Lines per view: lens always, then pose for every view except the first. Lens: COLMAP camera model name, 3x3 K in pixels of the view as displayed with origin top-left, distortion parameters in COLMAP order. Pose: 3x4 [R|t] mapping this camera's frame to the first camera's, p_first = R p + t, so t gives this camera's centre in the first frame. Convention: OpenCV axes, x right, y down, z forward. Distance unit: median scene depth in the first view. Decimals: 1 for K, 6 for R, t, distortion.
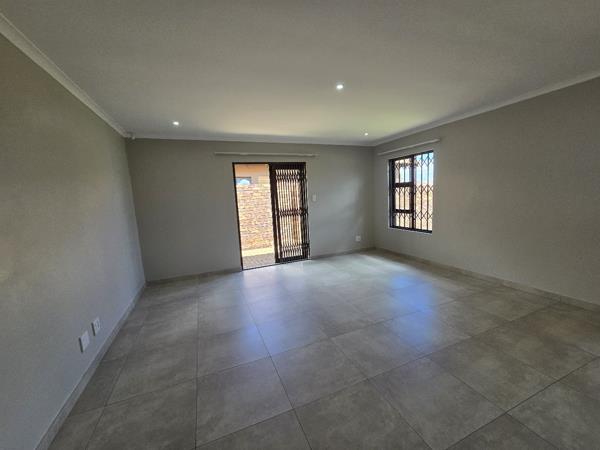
lens RADIAL K [[246.9, 0, 304.6], [0, 246.9, 224.5], [0, 0, 1]] dist [-0.001628, 0.000943]
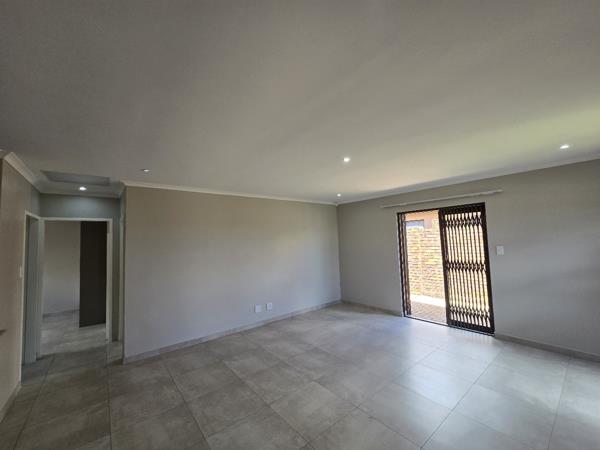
lens RADIAL K [[246.9, 0, 301.9], [0, 246.9, 223.3], [0, 0, 1]] dist [-0.001628, 0.000943]
pose [[0.281557, -0.021176, -0.959311, 0.588889], [-0.092187, 0.994535, -0.049010, -0.102084], [0.955106, 0.102235, 0.278066, 0.268541]]
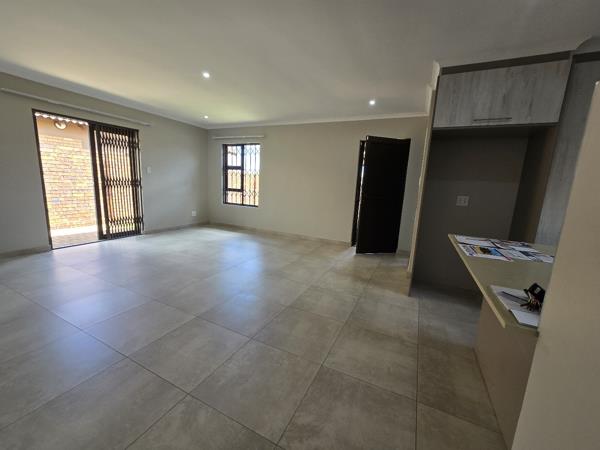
lens RADIAL K [[246.9, 0, 298.4], [0, 246.9, 226.3], [0, 0, 1]] dist [-0.001628, 0.000943]
pose [[0.751224, -0.026720, 0.659506, -0.172298], [-0.011745, 0.998481, 0.053832, 0.056333], [-0.659943, -0.048186, 0.749769, -0.122160]]
